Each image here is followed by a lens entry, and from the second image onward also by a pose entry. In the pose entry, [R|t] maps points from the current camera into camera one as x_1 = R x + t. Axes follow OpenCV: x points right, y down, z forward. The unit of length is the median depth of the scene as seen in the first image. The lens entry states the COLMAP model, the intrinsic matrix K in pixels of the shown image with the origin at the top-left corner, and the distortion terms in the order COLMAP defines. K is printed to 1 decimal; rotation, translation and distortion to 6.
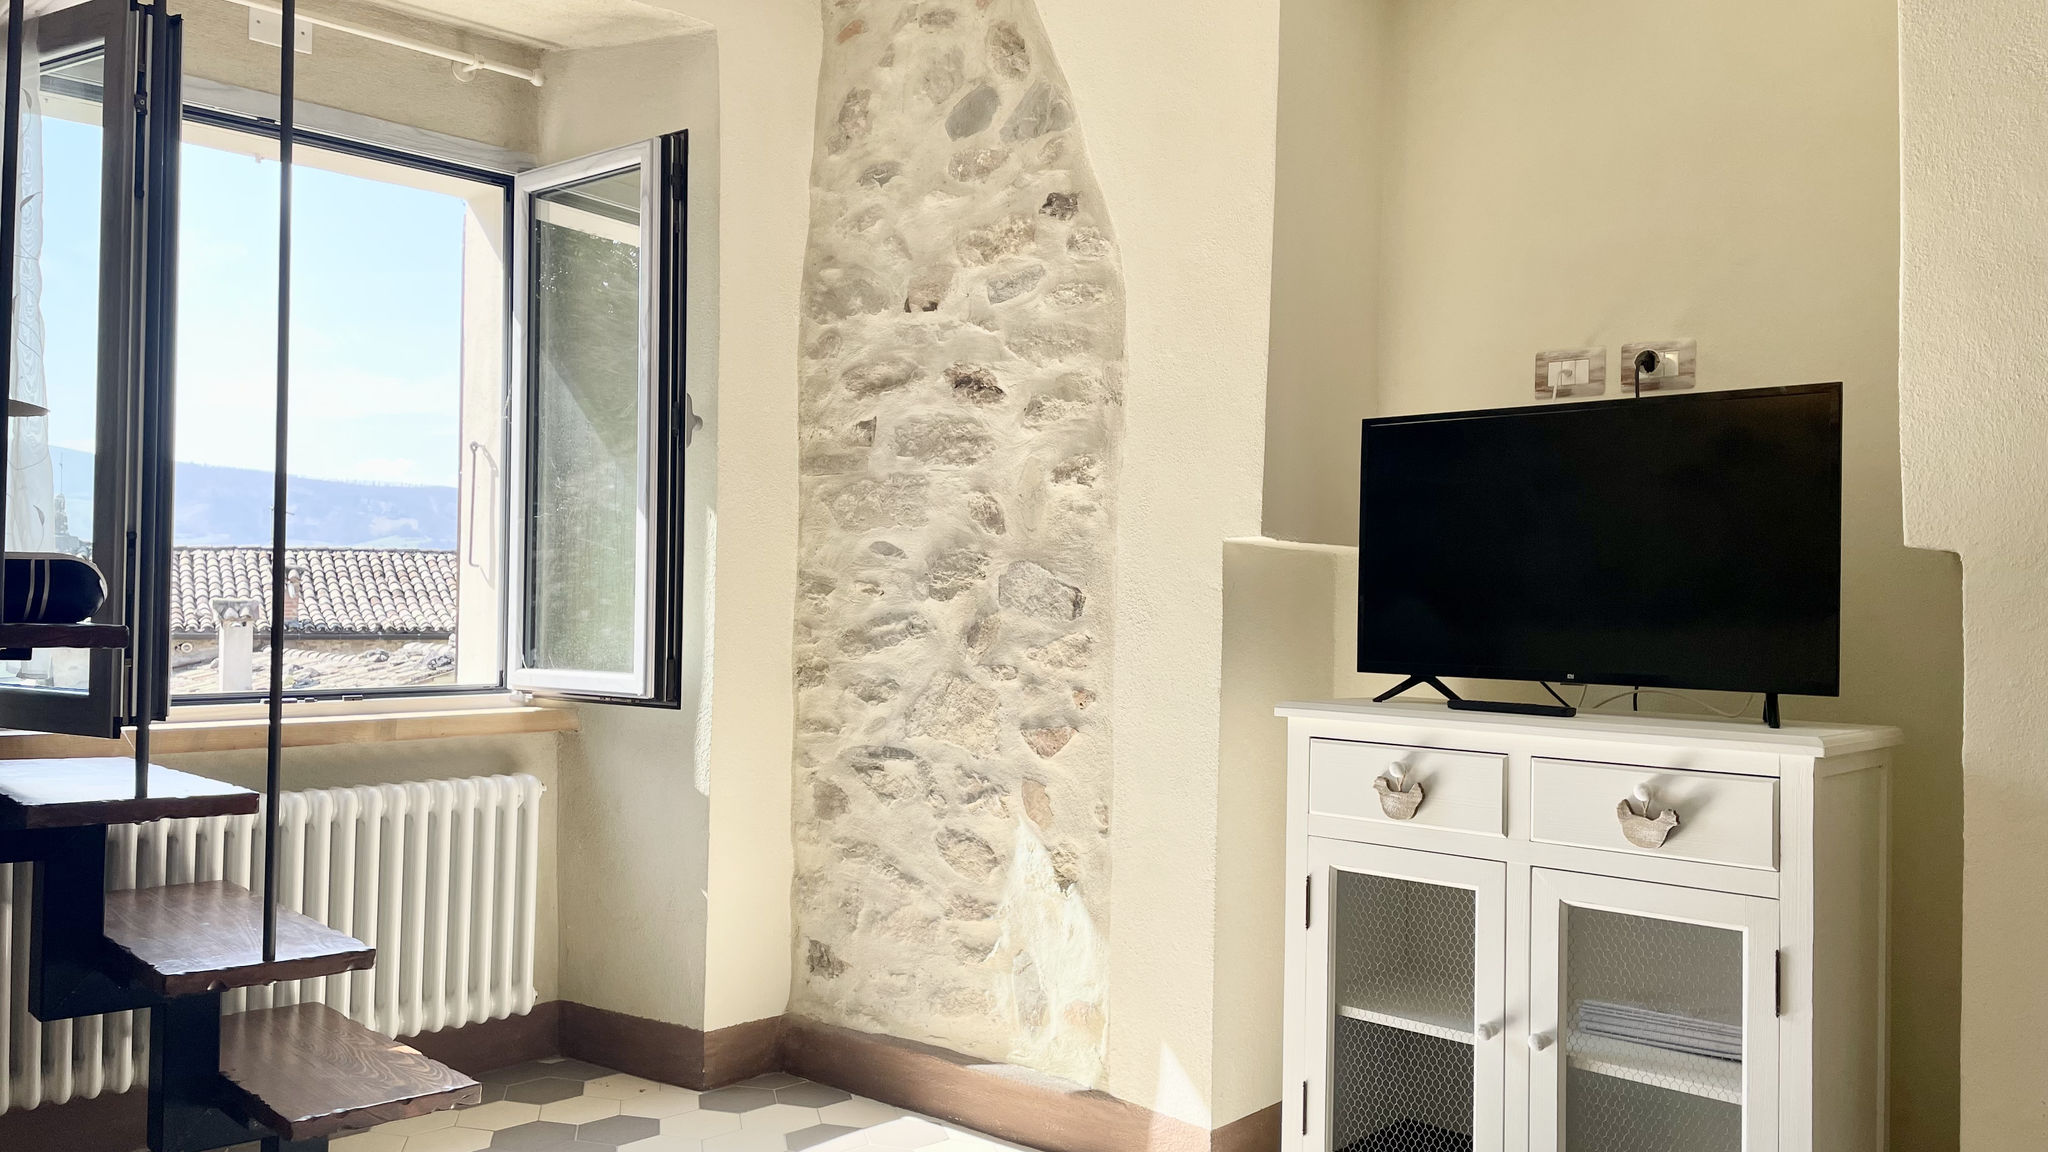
lens RADIAL K [[1546.1, 0, 1020.6], [0, 1546.1, 580.1], [0, 0, 1]] dist [0.089145, -0.119294]
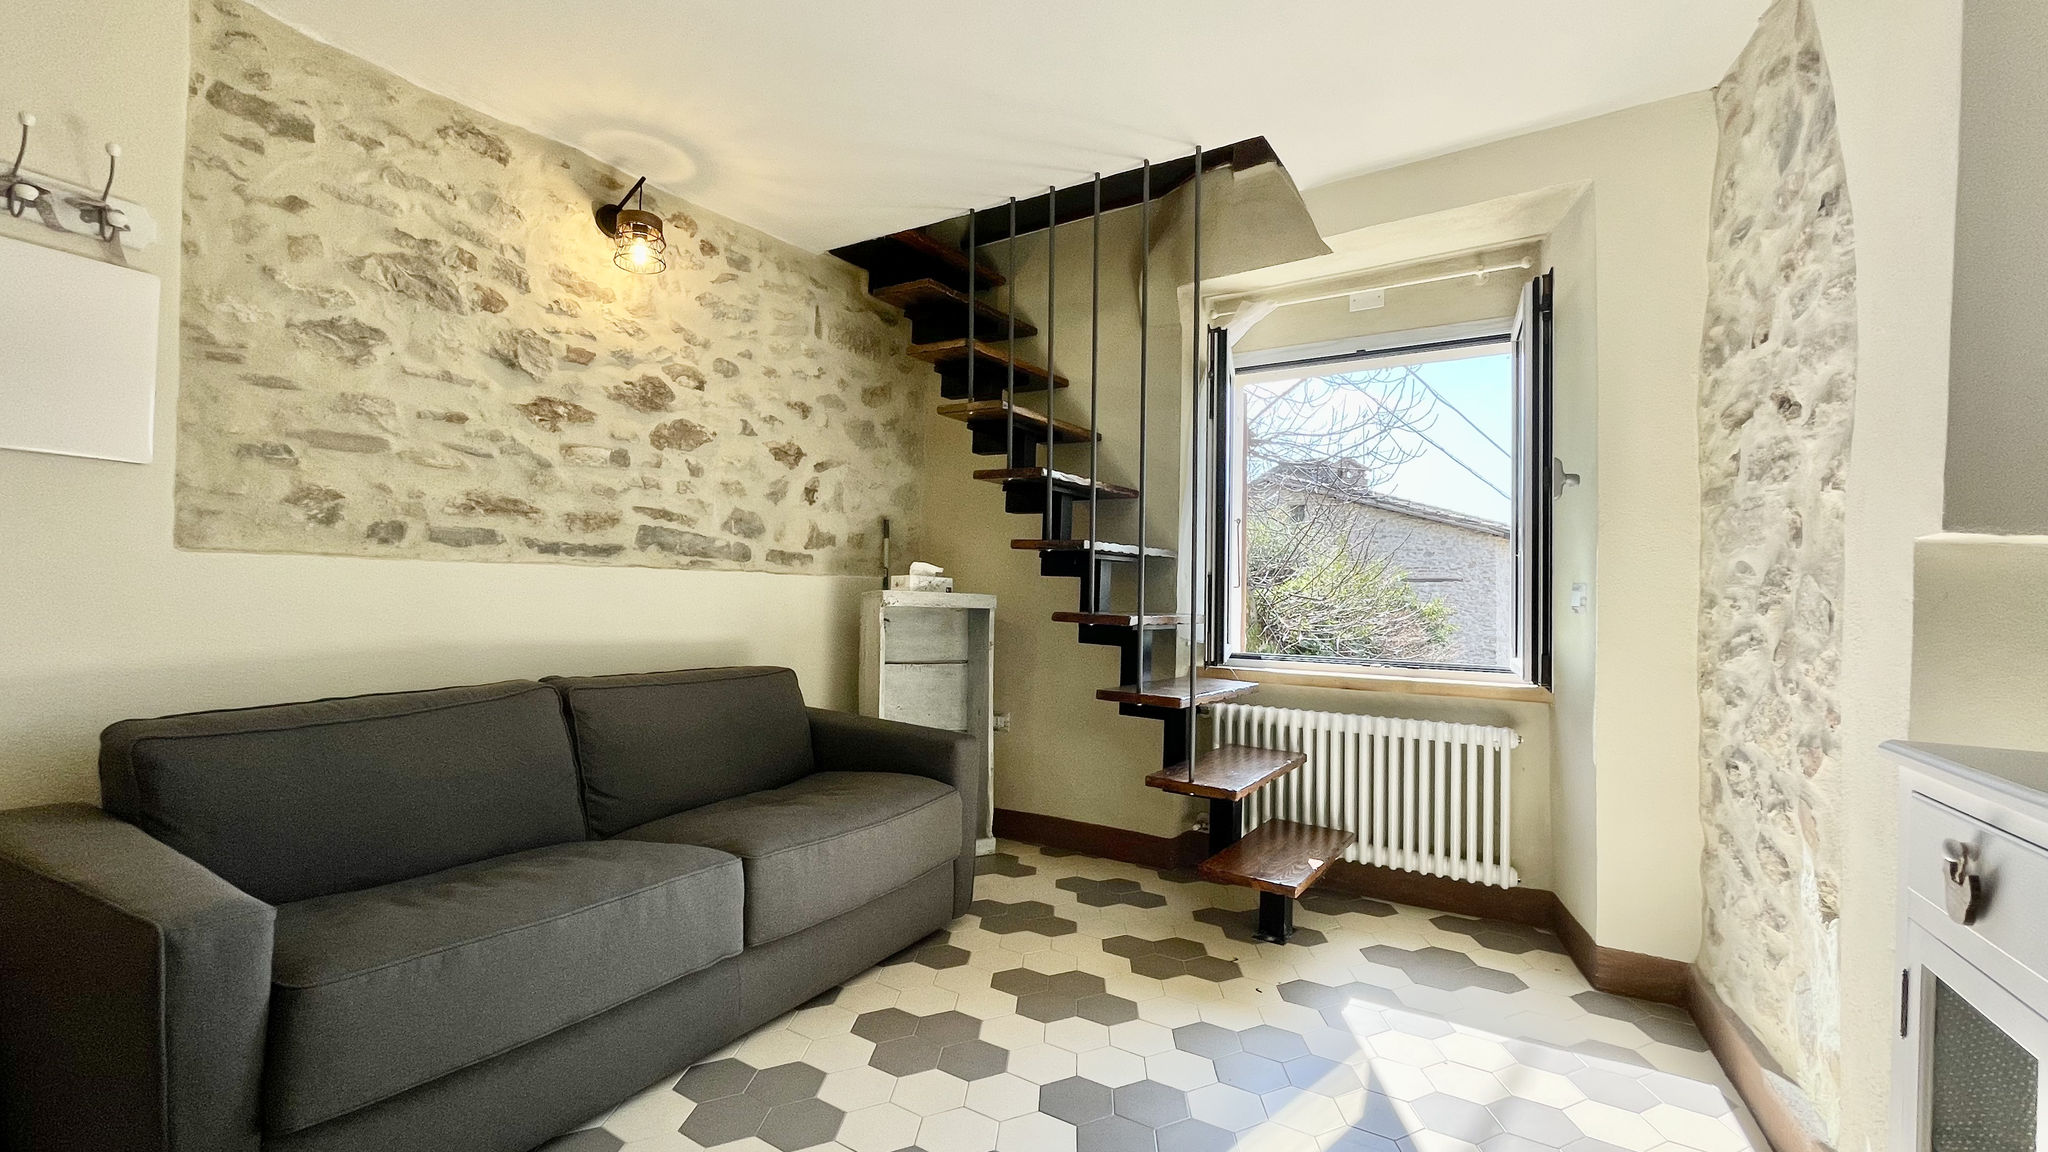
lens RADIAL K [[864.2, 0, 1022.4], [0, 864.2, 579.7], [0, 0, 1]] dist [-0.003924, -0.000326]
pose [[0.210815, -0.028225, -0.977118, 0.408751], [-0.004210, 0.999548, -0.029781, 0.008915], [0.977517, 0.010392, 0.210601, 0.380725]]
